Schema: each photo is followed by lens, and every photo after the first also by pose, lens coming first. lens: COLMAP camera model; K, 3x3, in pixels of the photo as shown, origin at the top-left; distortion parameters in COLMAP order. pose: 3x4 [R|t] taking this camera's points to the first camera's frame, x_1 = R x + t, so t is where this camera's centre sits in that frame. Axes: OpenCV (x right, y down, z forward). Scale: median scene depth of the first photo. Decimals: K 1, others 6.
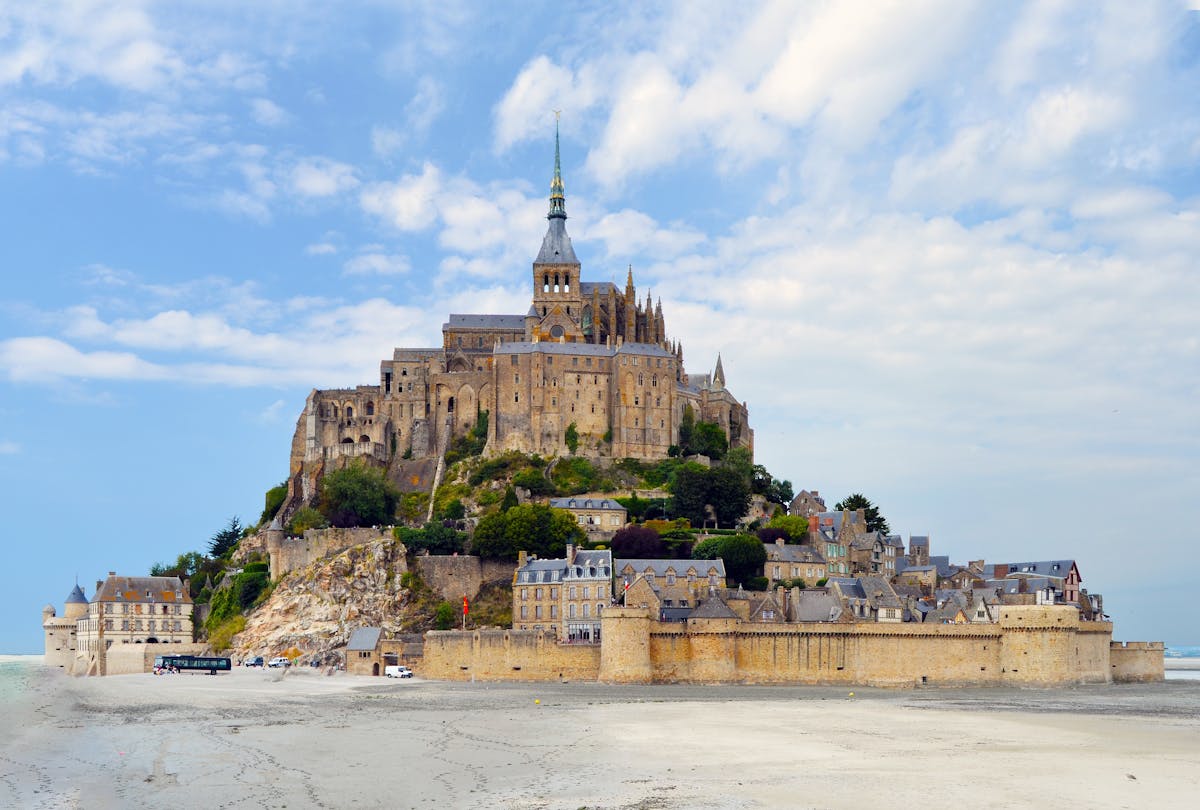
lens RADIAL K [[1415.1, 0, 600.0], [0, 1415.1, 405.0], [0, 0, 1]] dist [-0.003588, -0.001246]
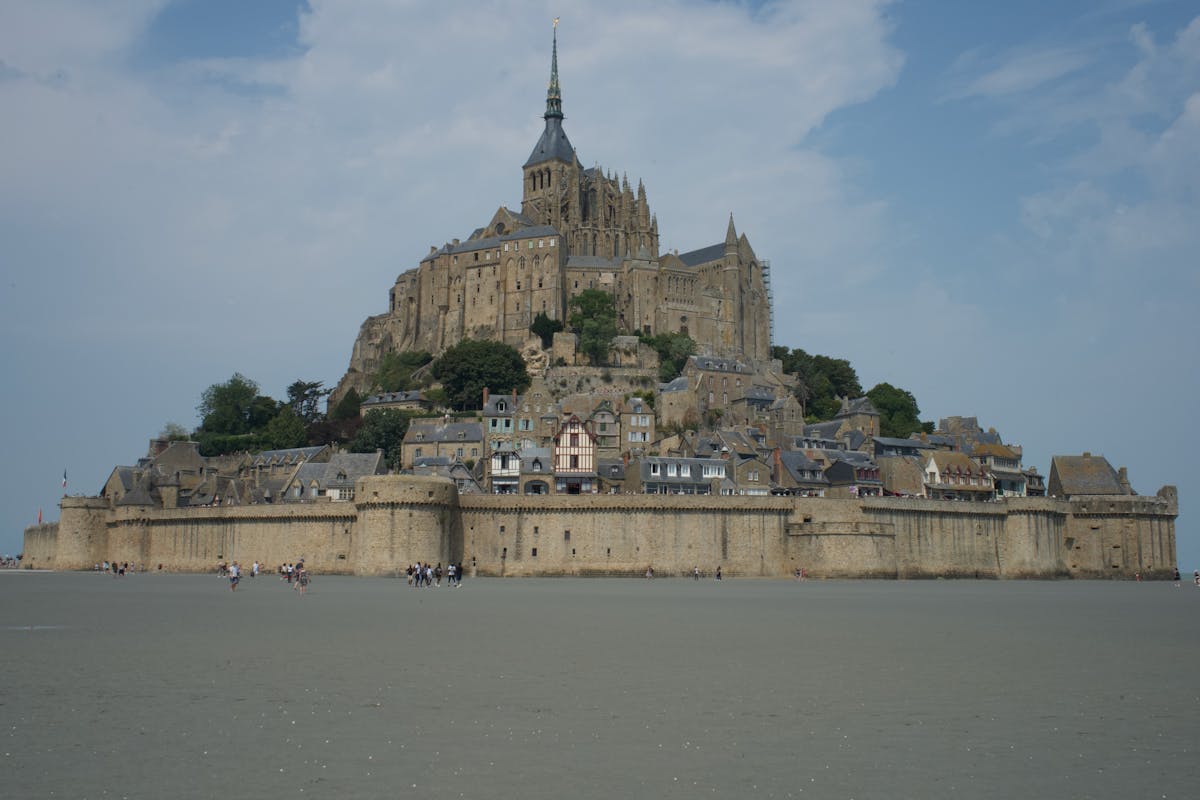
lens RADIAL K [[1194.8, 0, 600.0], [0, 1194.8, 400.0], [0, 0, 1]] dist [-0.005314, -0.001407]
pose [[0.758833, -0.086674, -0.645493, 0.580970], [0.109834, 0.993940, -0.004342, 0.082802], [0.641958, -0.067602, 0.763754, 0.414249]]
